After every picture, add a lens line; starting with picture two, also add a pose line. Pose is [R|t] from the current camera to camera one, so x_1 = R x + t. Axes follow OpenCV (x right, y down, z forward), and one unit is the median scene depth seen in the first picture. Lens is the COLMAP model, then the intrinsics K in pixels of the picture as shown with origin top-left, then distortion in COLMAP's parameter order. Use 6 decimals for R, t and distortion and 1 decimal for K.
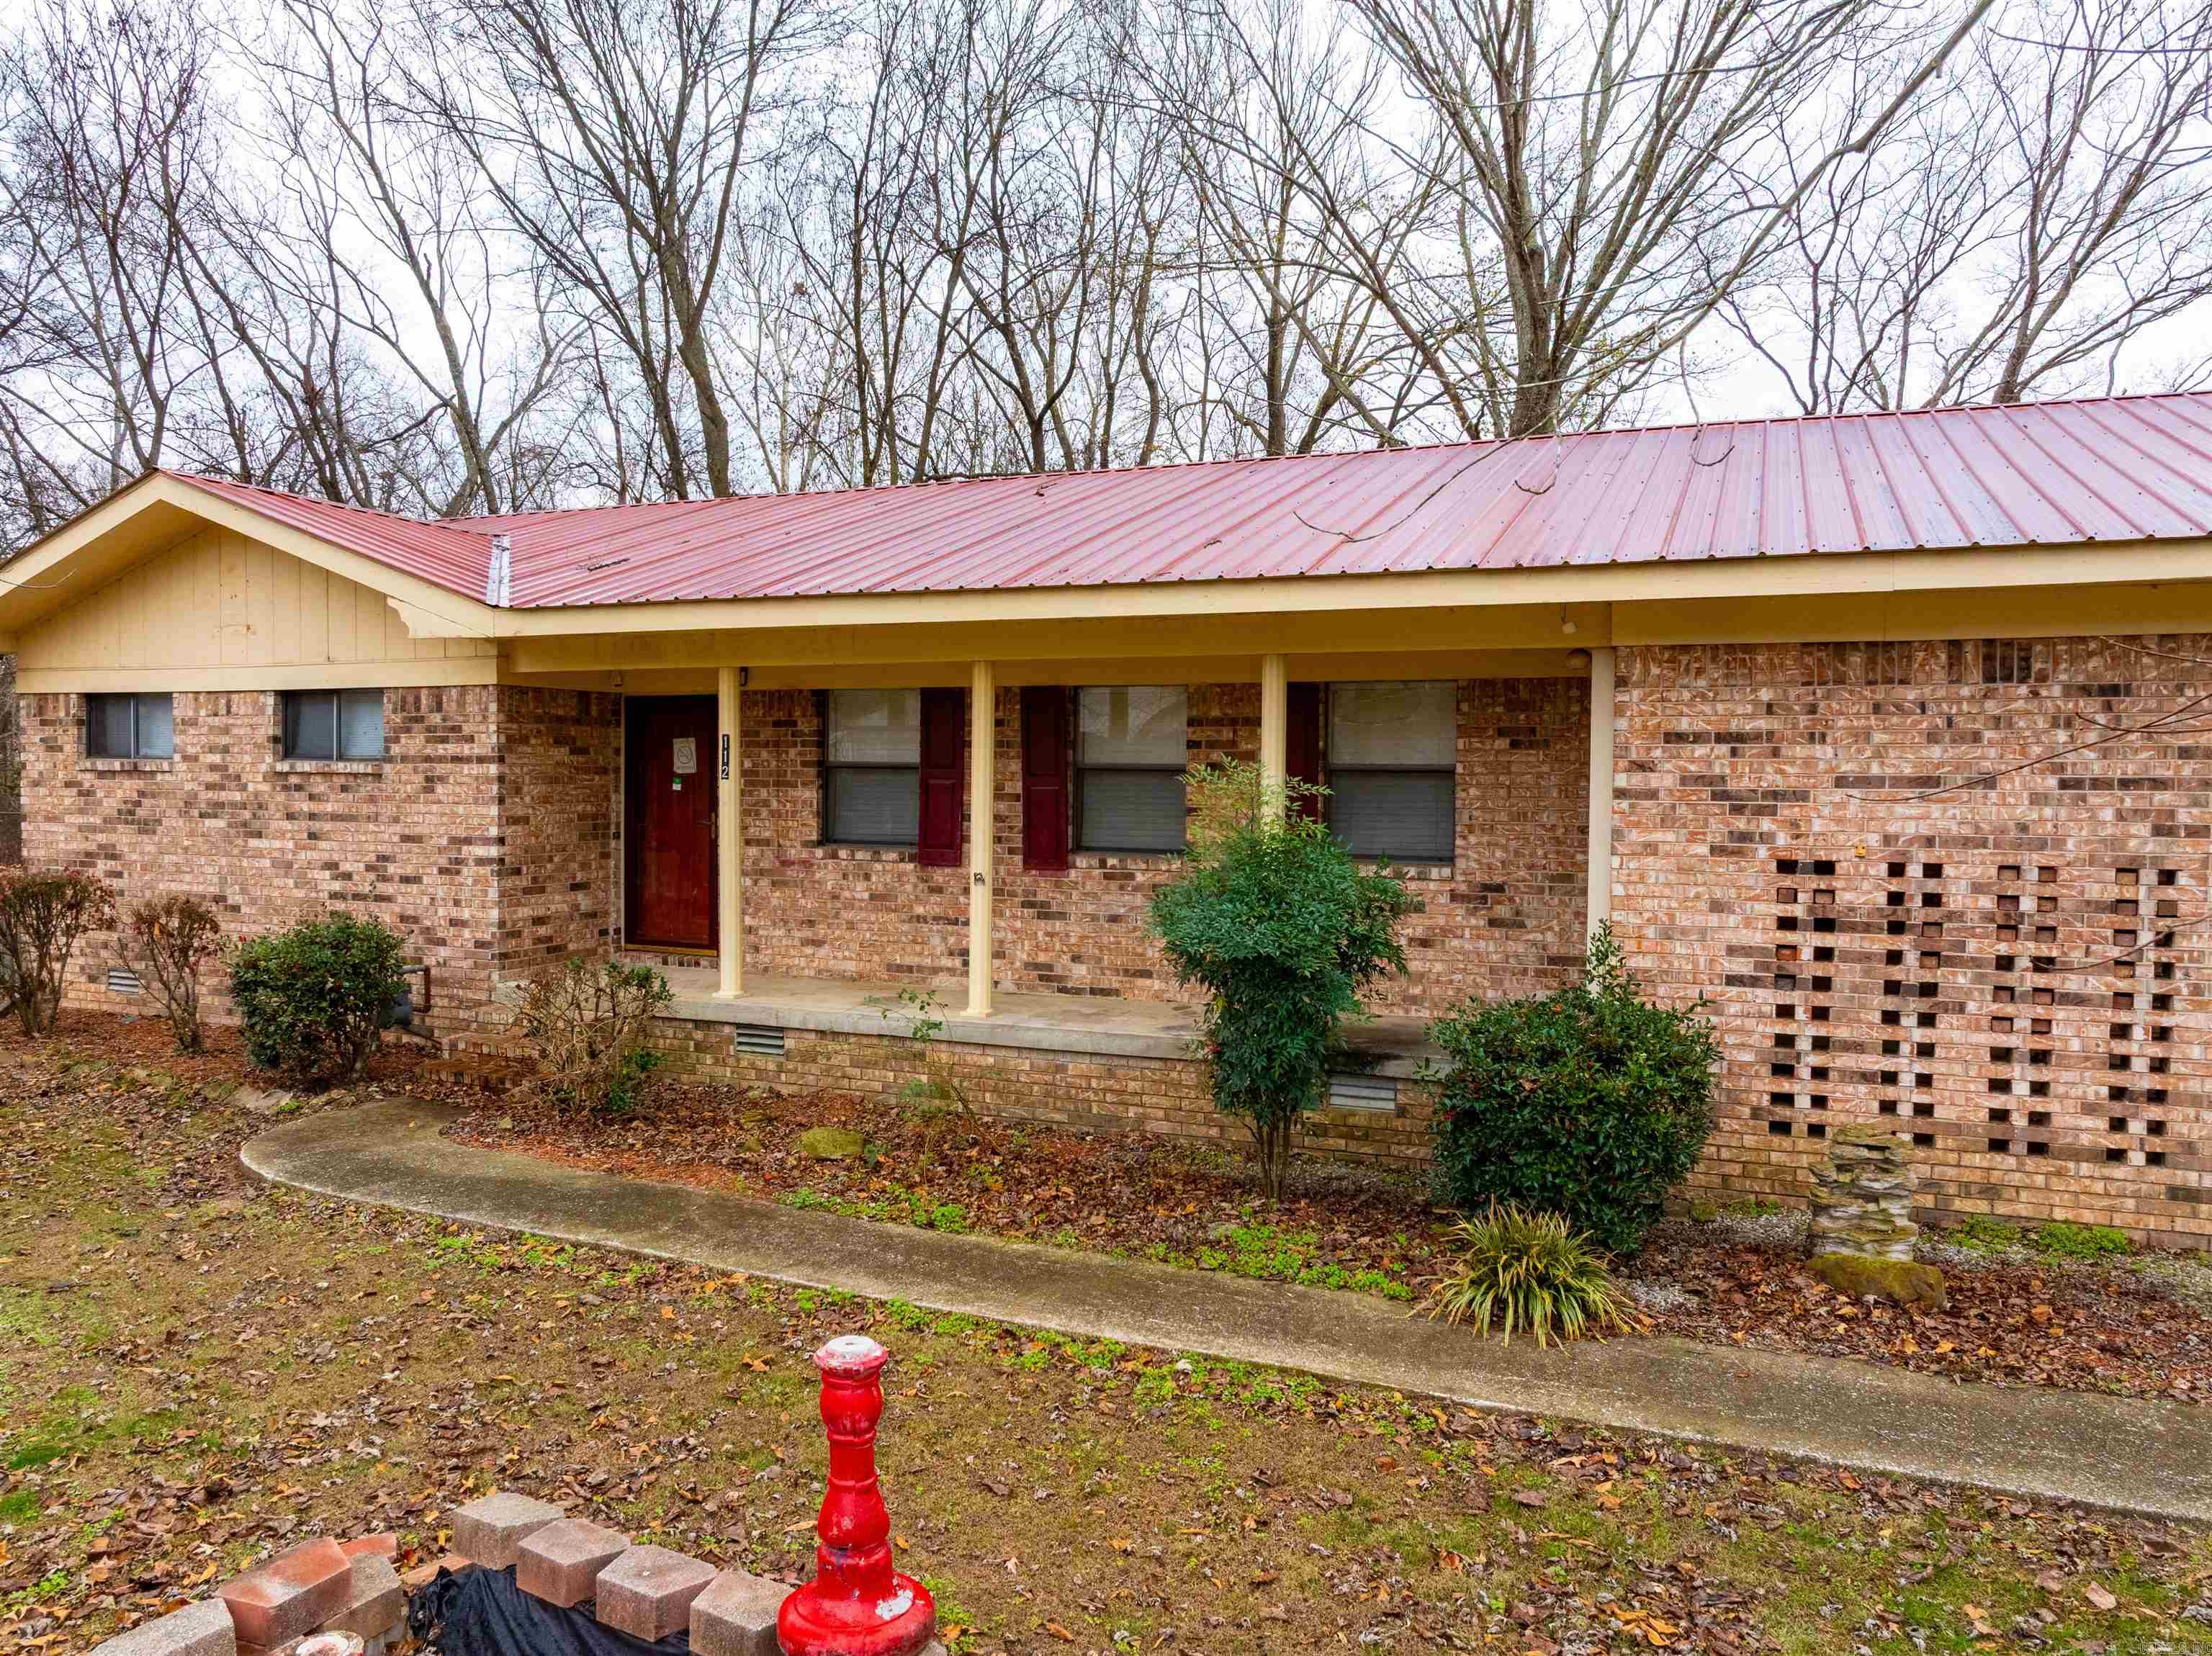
lens RADIAL K [[1559.1, 0, 1114.6], [0, 1559.1, 825.2], [0, 0, 1]] dist [-0.039692, 0.025485]
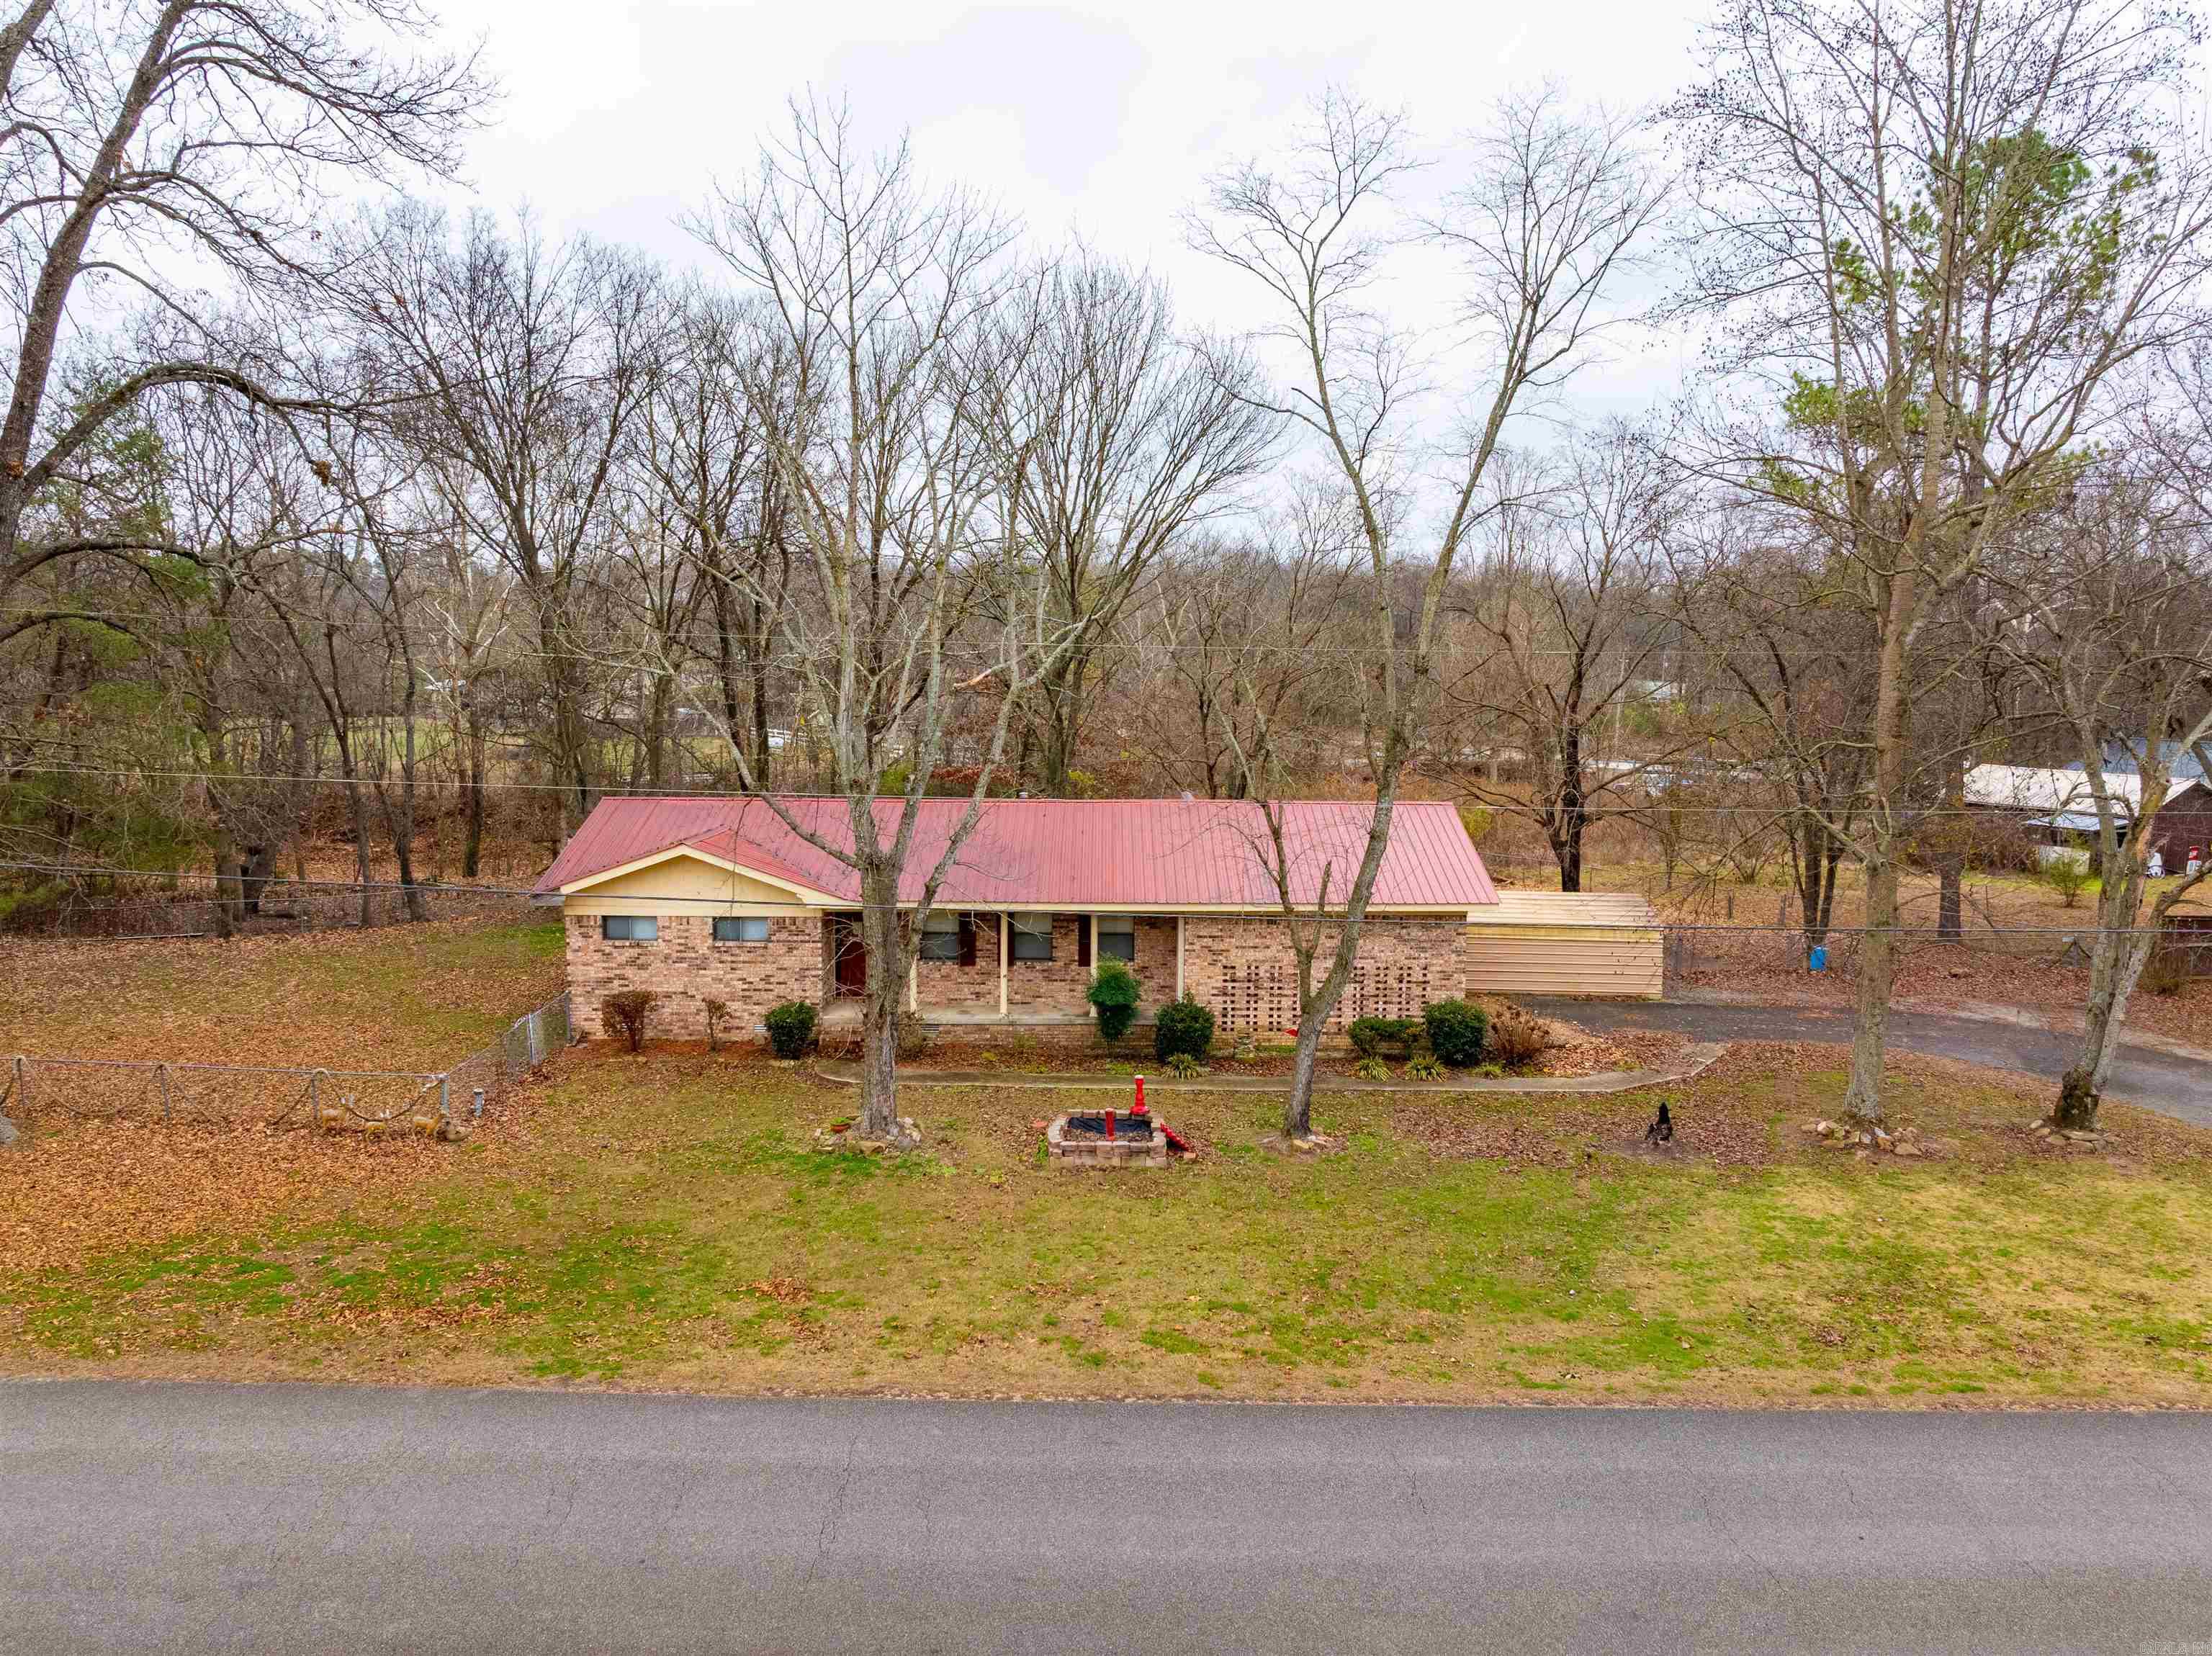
lens RADIAL K [[1559.1, 0, 1114.6], [0, 1559.1, 825.2], [0, 0, 1]] dist [-0.039692, 0.025485]
pose [[0.918907, -0.043711, 0.392044, -1.466275], [0.014329, 0.996885, 0.077562, -0.684996], [-0.394213, -0.065655, 0.916671, -2.700705]]
